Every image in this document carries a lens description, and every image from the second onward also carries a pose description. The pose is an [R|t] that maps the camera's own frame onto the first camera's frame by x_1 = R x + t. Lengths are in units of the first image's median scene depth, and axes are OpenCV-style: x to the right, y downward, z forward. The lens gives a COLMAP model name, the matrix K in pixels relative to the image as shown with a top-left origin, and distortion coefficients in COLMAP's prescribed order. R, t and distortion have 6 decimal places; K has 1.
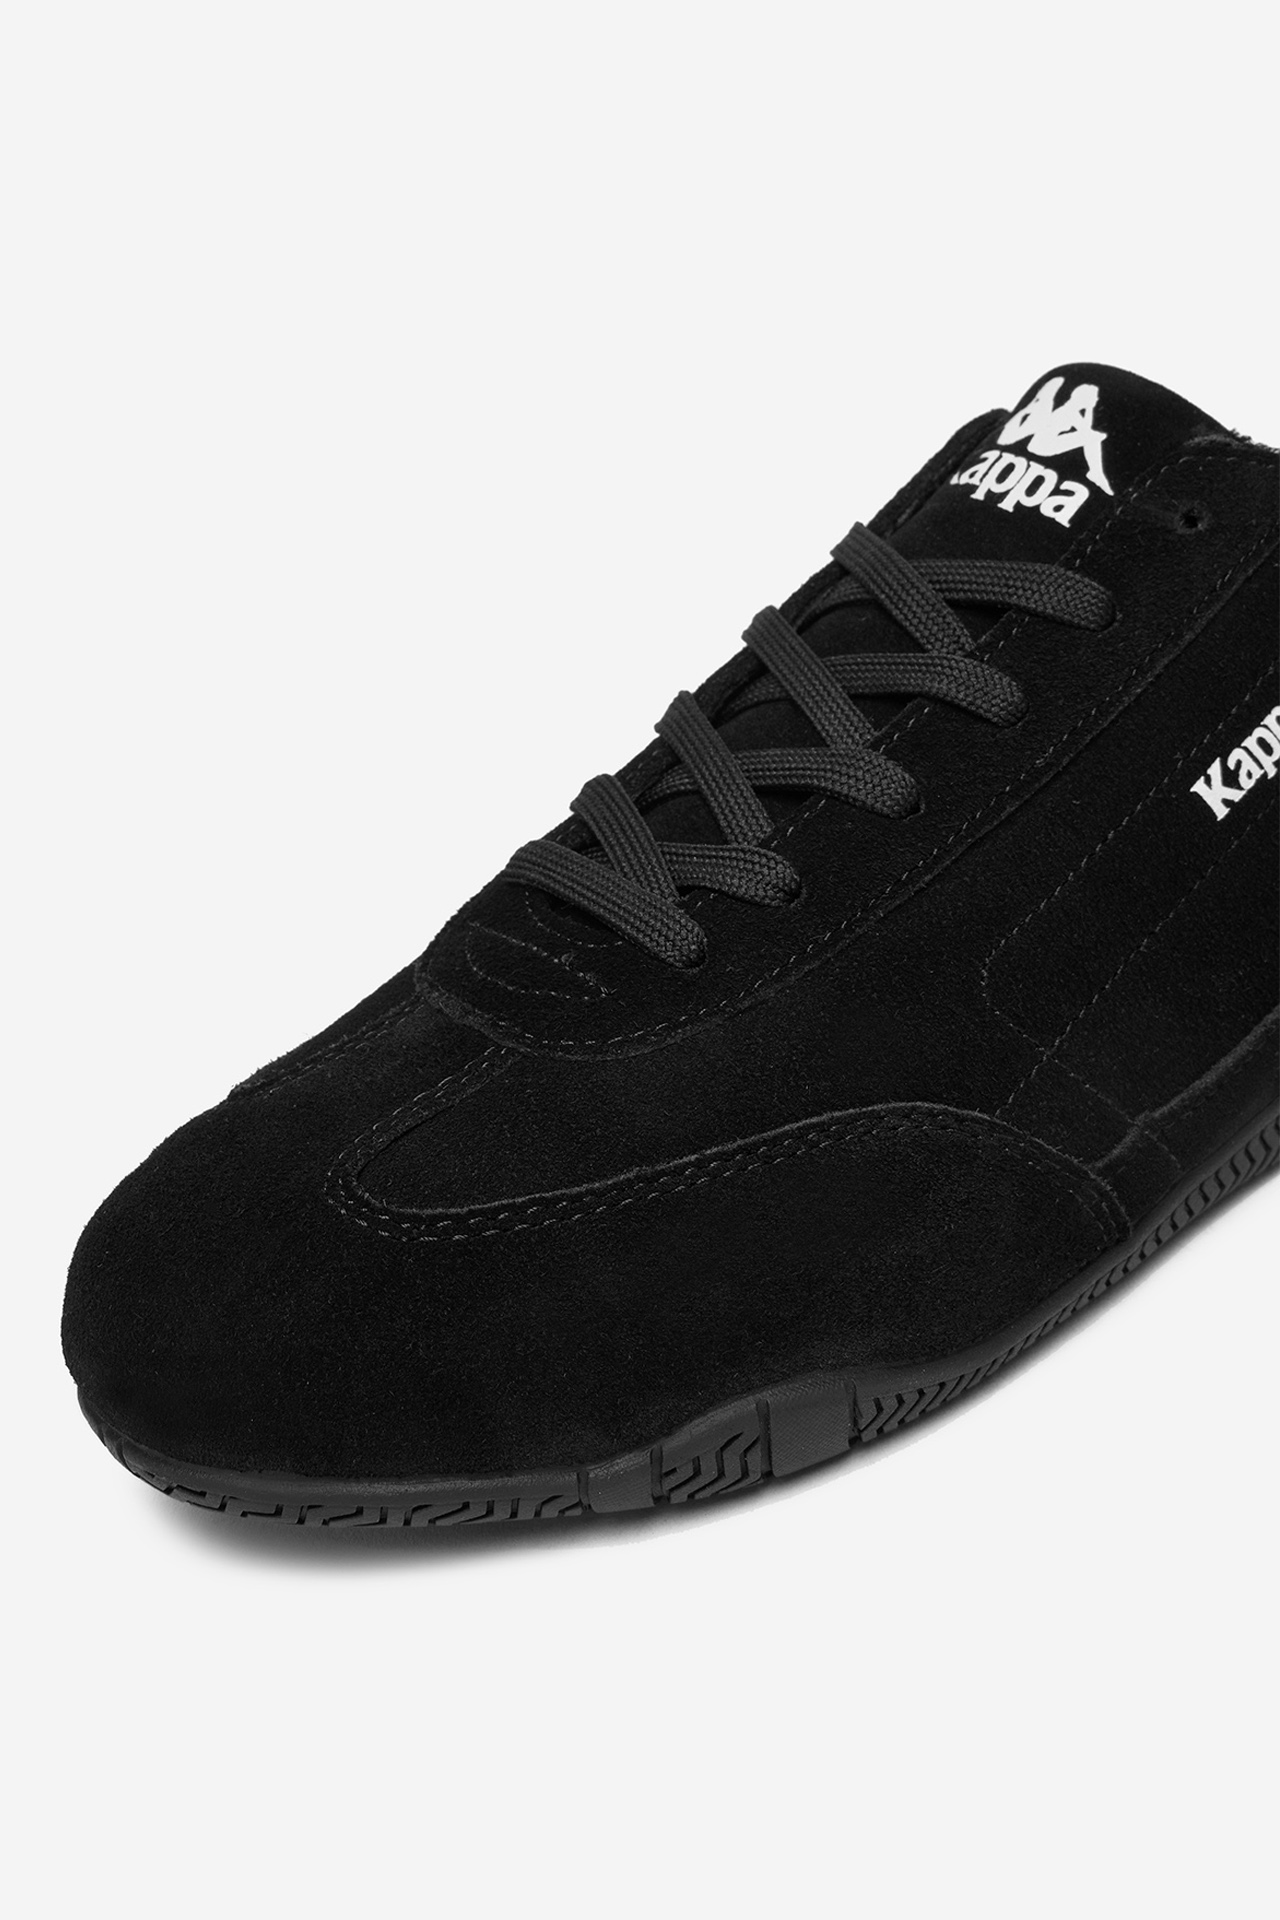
lens RADIAL K [[4150.4, 0, 640.0], [0, 4150.4, 960.0], [0, 0, 1]] dist [0.042219, -3.920839]
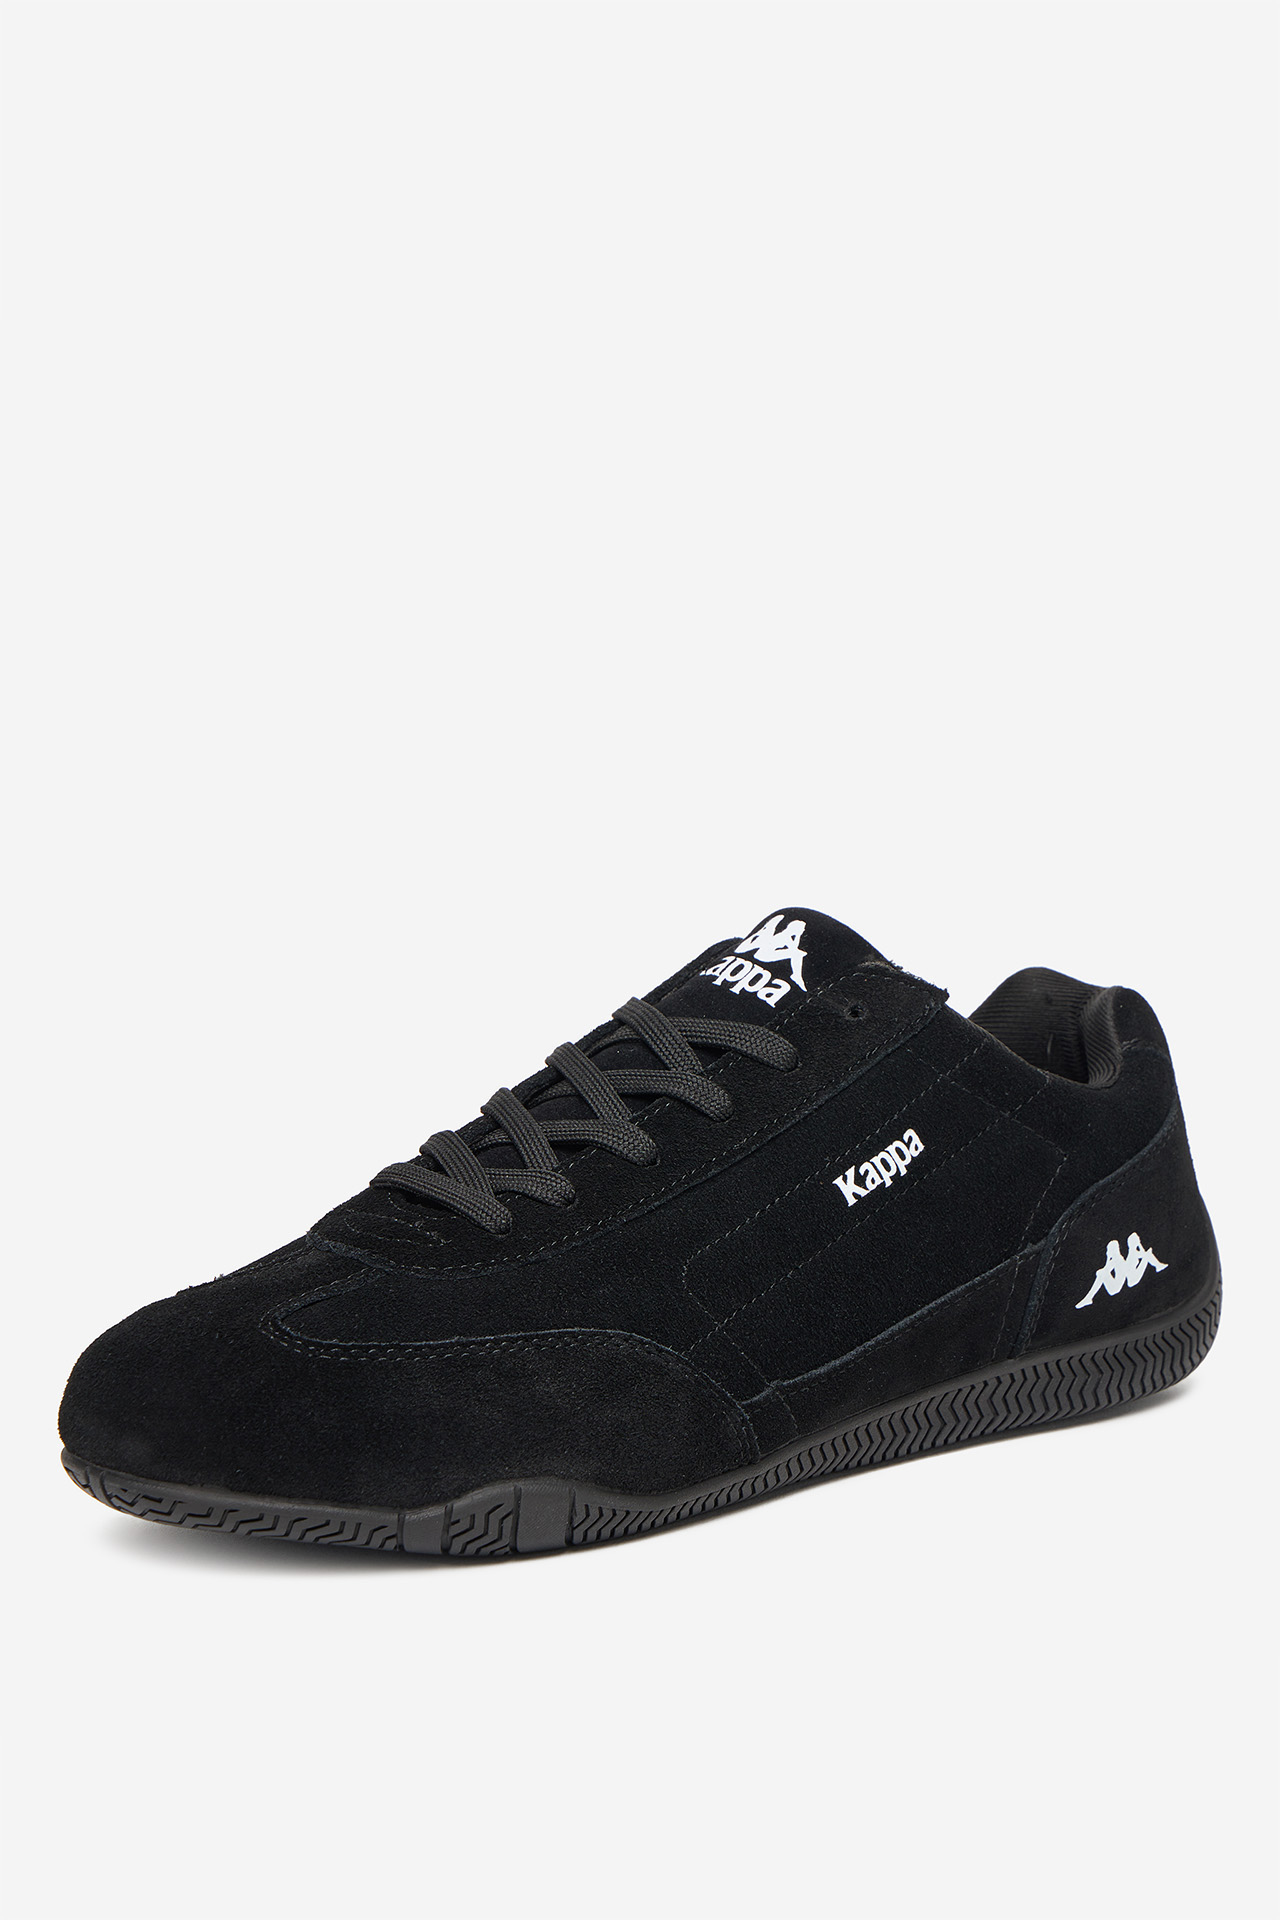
lens RADIAL K [[5769.5, 0, 640.0], [0, 5769.5, 960.0], [0, 0, 1]] dist [0.021643, -0.074691]
pose [[0.988736, 0.135825, 0.062867, -0.082034], [-0.122521, 0.975777, -0.181238, 0.274265], [-0.085961, 0.171494, 0.981428, -1.095313]]
